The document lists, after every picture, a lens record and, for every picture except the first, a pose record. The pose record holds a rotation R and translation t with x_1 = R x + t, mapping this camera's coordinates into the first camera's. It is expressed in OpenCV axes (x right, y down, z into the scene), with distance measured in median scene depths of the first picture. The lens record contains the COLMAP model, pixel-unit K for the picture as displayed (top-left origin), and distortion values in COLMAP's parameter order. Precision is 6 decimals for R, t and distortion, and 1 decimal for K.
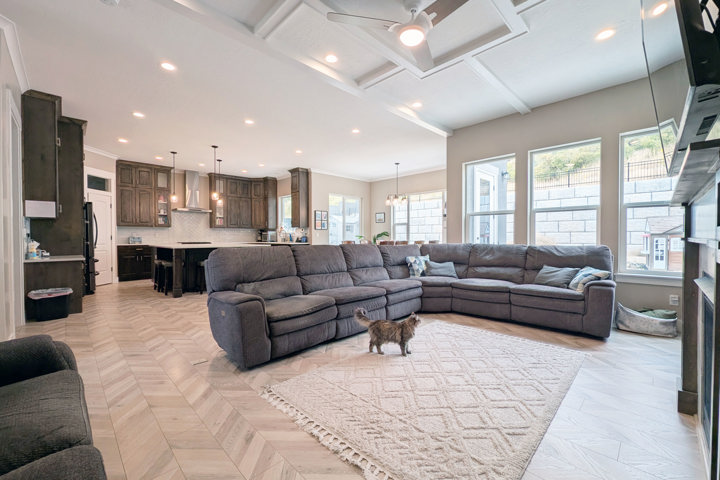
lens RADIAL K [[299.4, 0, 362.2], [0, 299.4, 240.1], [0, 0, 1]] dist [-0.001247, 0.000067]
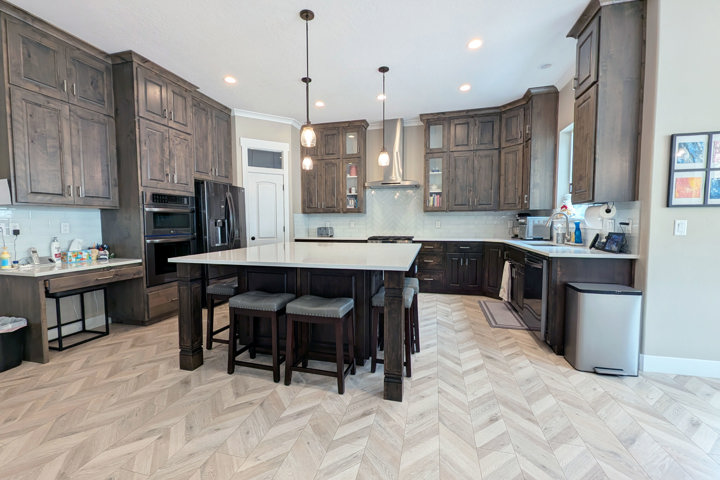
lens RADIAL K [[299.4, 0, 357.6], [0, 299.4, 237.6], [0, 0, 1]] dist [-0.001247, 0.000067]
pose [[0.499349, 0.045701, -0.865195, -0.064425], [-0.005460, 0.998754, 0.049604, -0.020538], [0.866384, -0.020045, 0.498976, 0.627511]]
